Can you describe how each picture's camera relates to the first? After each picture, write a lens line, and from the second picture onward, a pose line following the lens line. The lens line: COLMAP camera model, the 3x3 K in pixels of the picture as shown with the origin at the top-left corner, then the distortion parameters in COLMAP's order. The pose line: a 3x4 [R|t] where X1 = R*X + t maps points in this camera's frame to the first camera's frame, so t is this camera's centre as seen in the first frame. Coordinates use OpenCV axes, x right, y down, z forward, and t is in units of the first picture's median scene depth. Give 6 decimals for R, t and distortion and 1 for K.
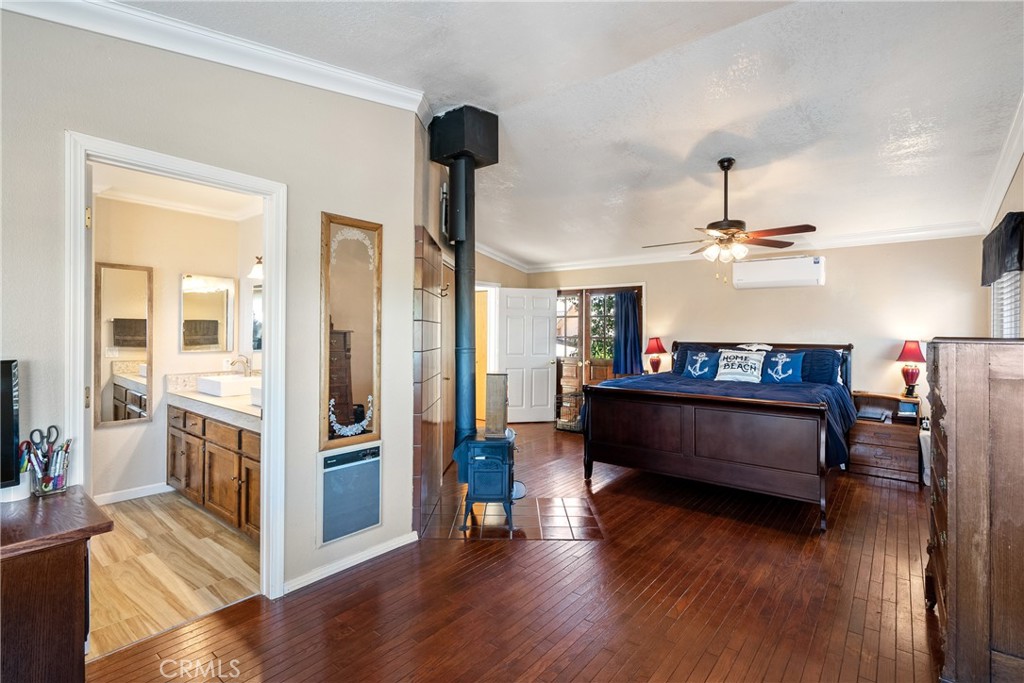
lens RADIAL K [[478.0, 0, 516.0], [0, 478.0, 339.5], [0, 0, 1]] dist [-0.004310, 0.003153]
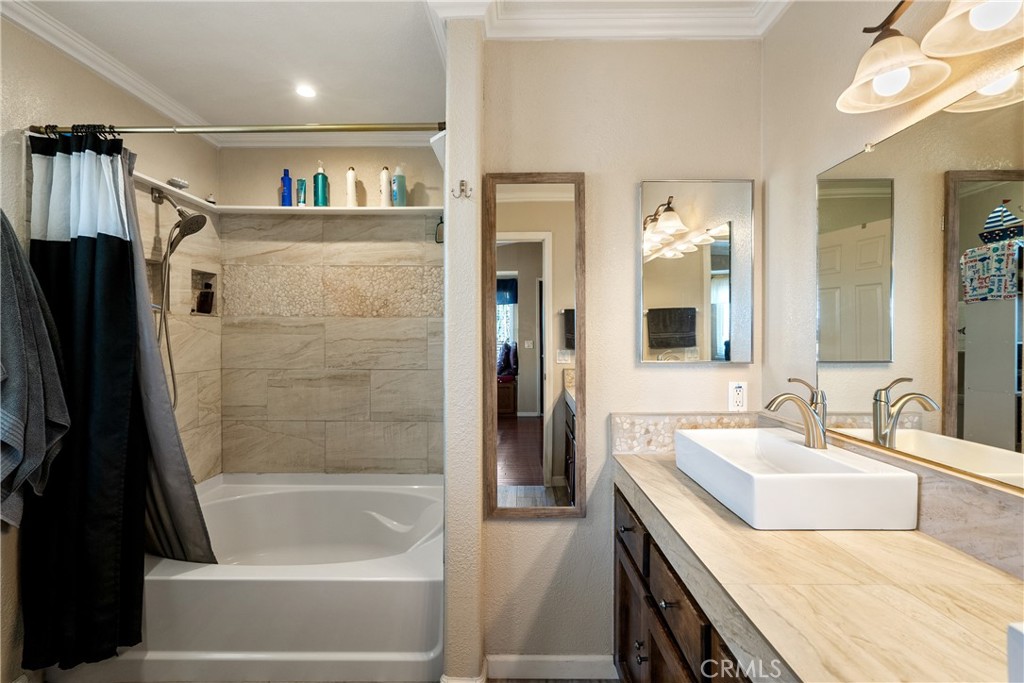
lens RADIAL K [[478.0, 0, 513.1], [0, 478.0, 341.0], [0, 0, 1]] dist [-0.004310, 0.003153]
pose [[0.628996, -0.004117, -0.777398, -0.417767], [0.003048, 0.999991, -0.002829, 0.006166], [0.777403, -0.000590, 0.629003, 0.610495]]
